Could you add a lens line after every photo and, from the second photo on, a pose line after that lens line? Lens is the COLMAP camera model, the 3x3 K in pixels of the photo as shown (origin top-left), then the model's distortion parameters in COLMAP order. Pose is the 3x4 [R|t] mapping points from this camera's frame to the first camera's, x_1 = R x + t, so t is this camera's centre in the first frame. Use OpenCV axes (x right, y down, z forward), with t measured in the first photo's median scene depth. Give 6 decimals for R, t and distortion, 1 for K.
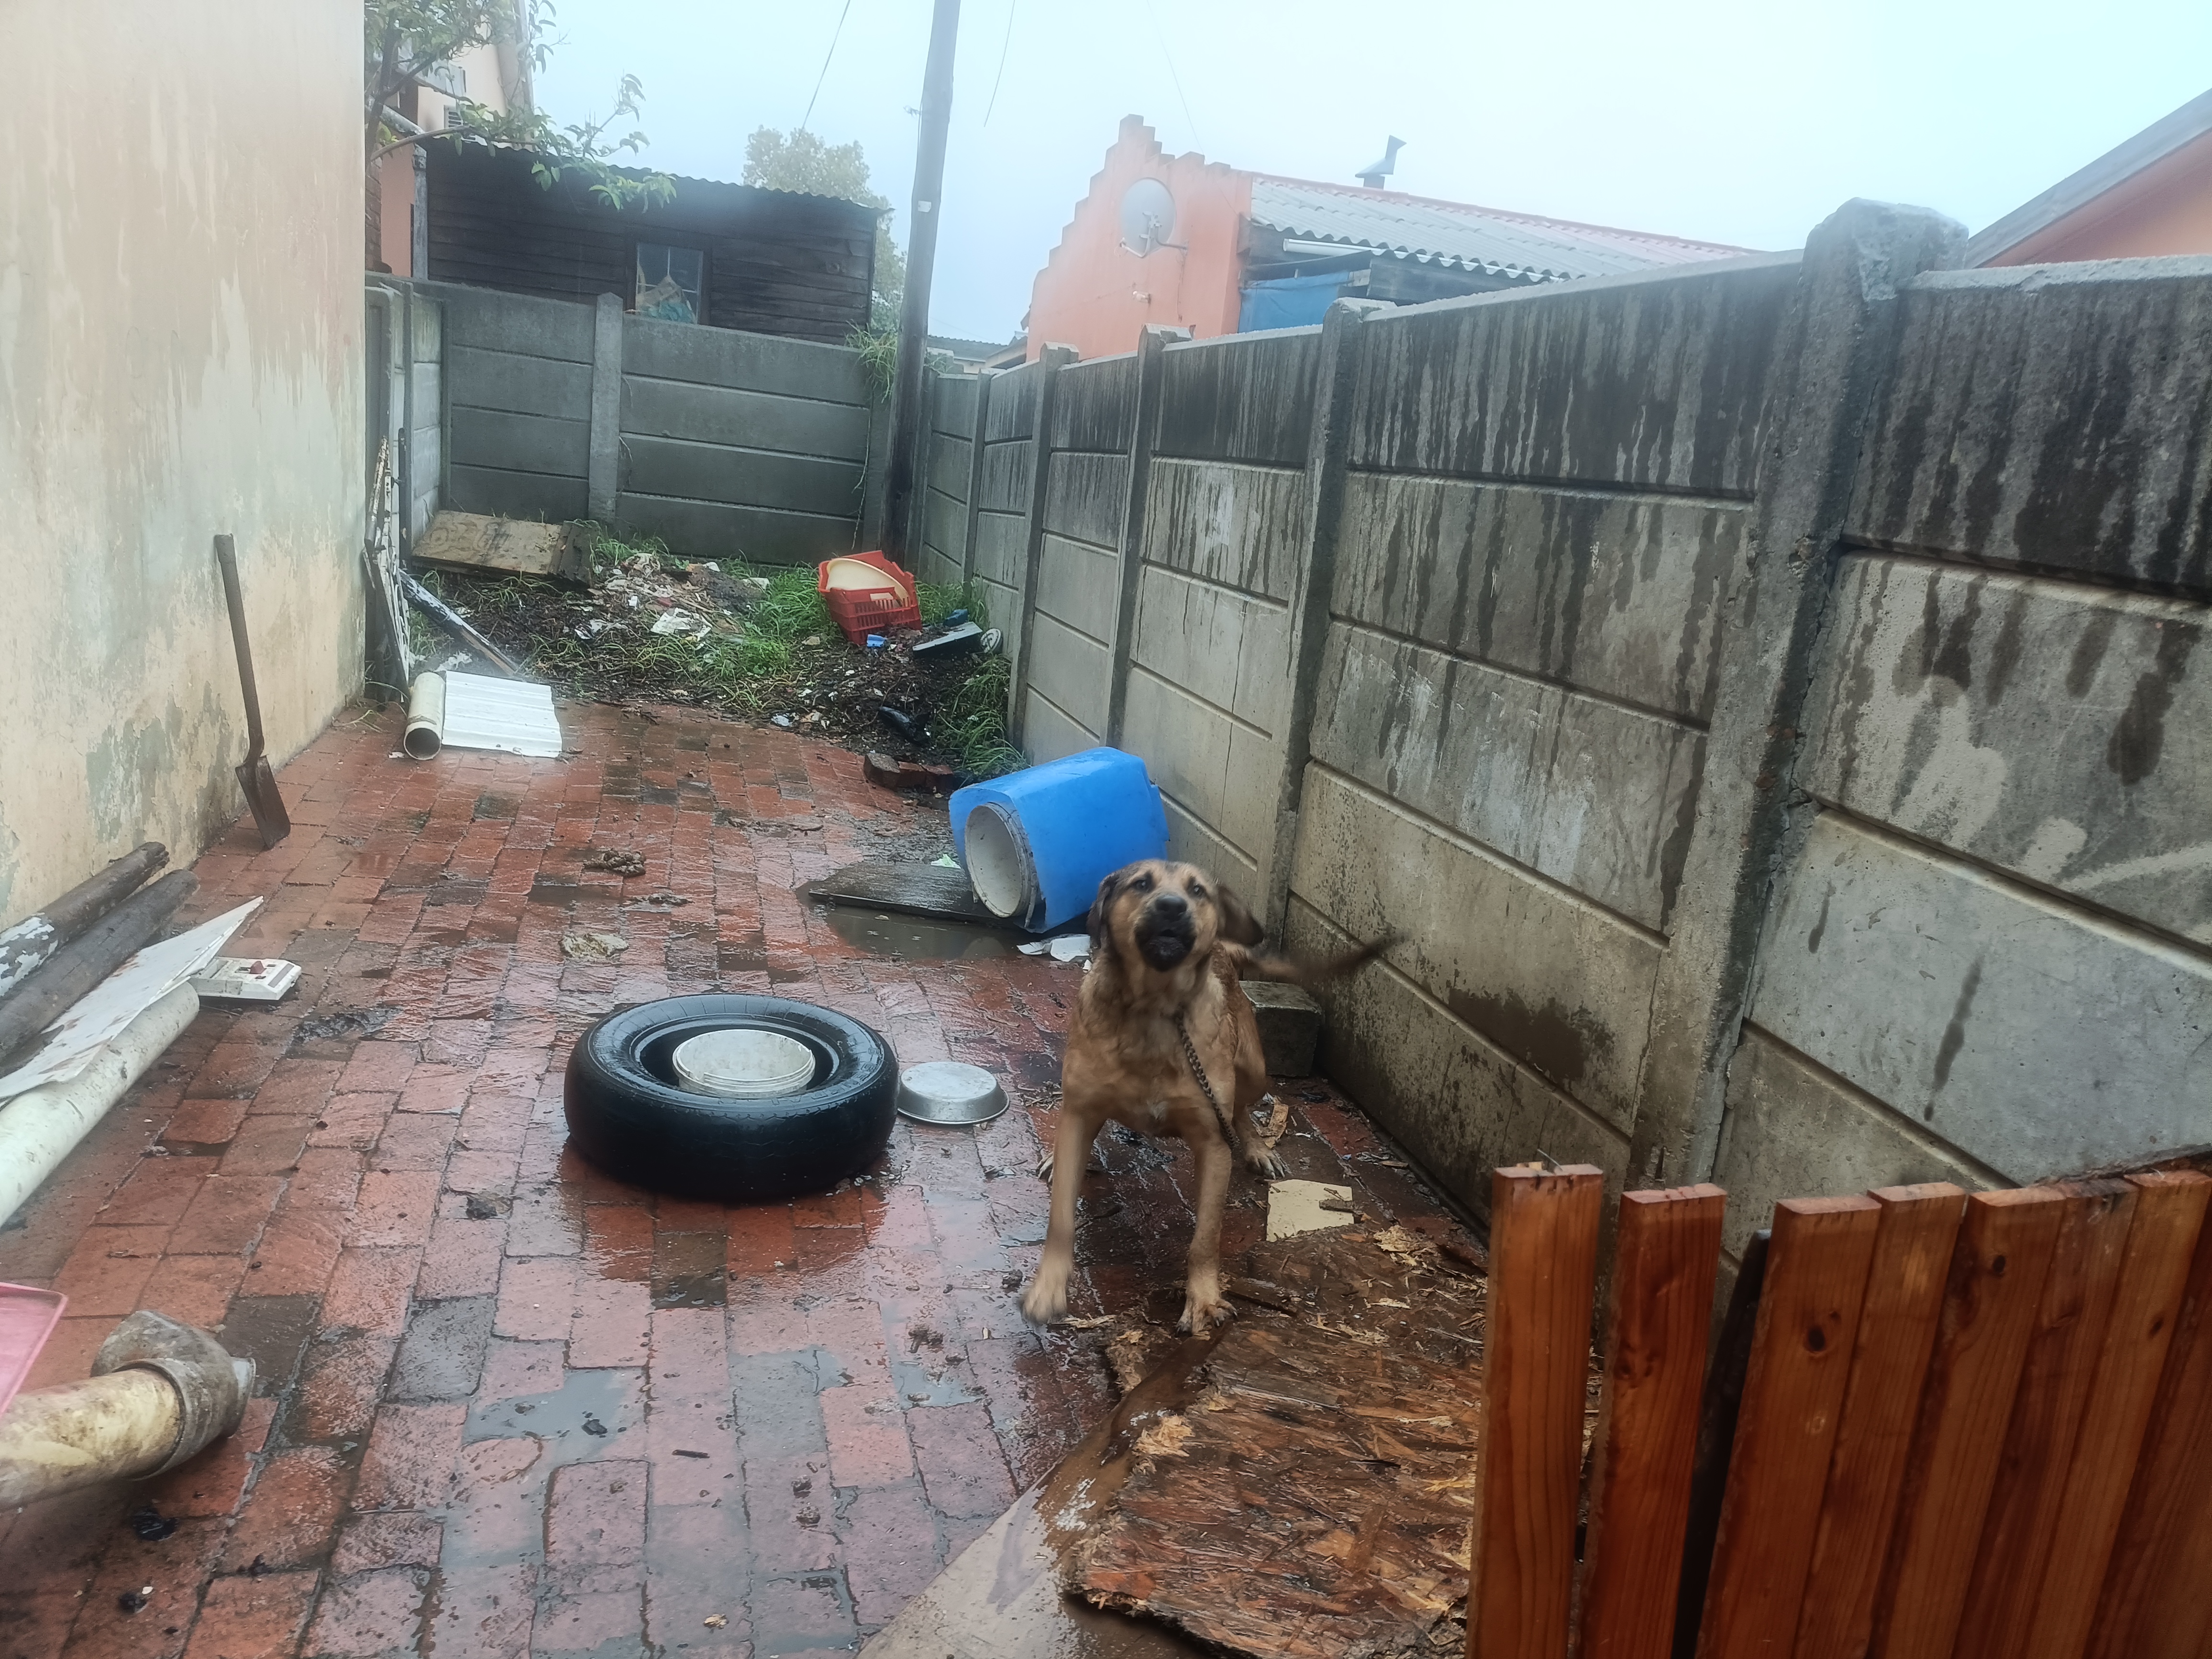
lens RADIAL K [[1606.8, 0, 1111.6], [0, 1606.8, 847.1], [0, 0, 1]] dist [0.027343, -0.016519]
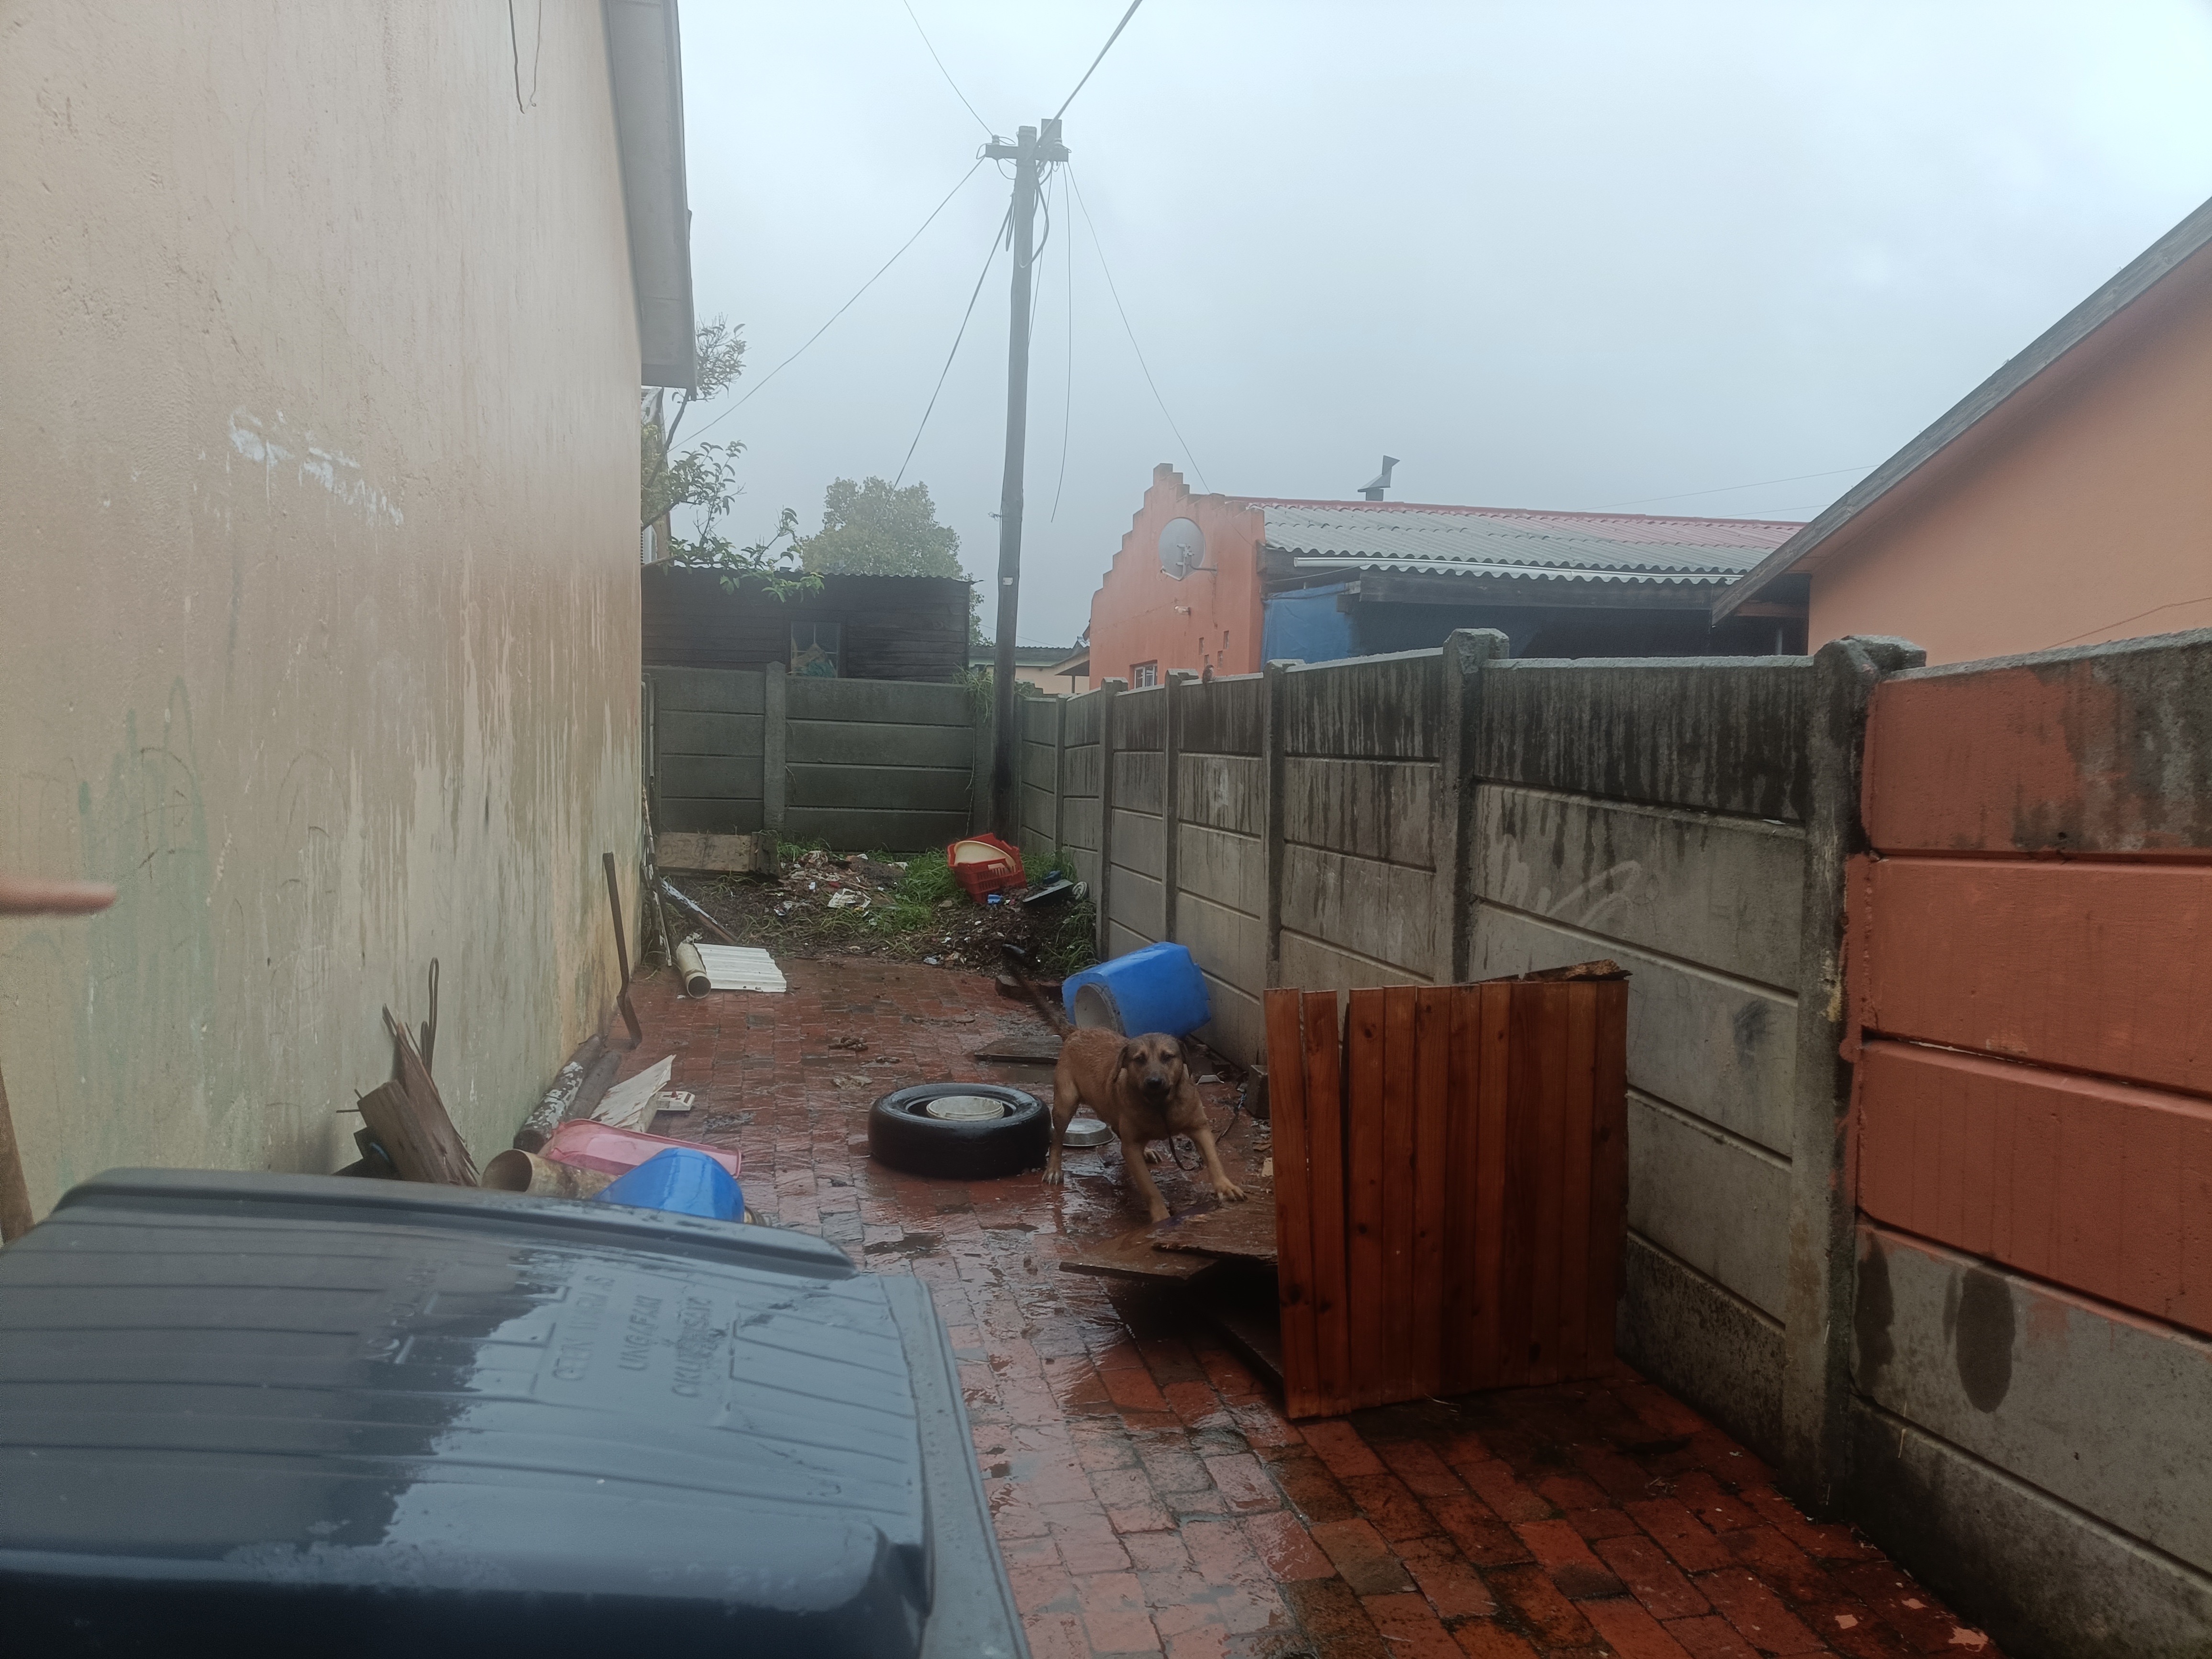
lens RADIAL K [[1606.8, 0, 1106.6], [0, 1606.8, 822.5], [0, 0, 1]] dist [0.027343, -0.016519]
pose [[0.995187, -0.084841, -0.049042, 0.026523], [0.074371, 0.979769, -0.185797, 0.100249], [0.063813, 0.181256, 0.981363, -0.490135]]
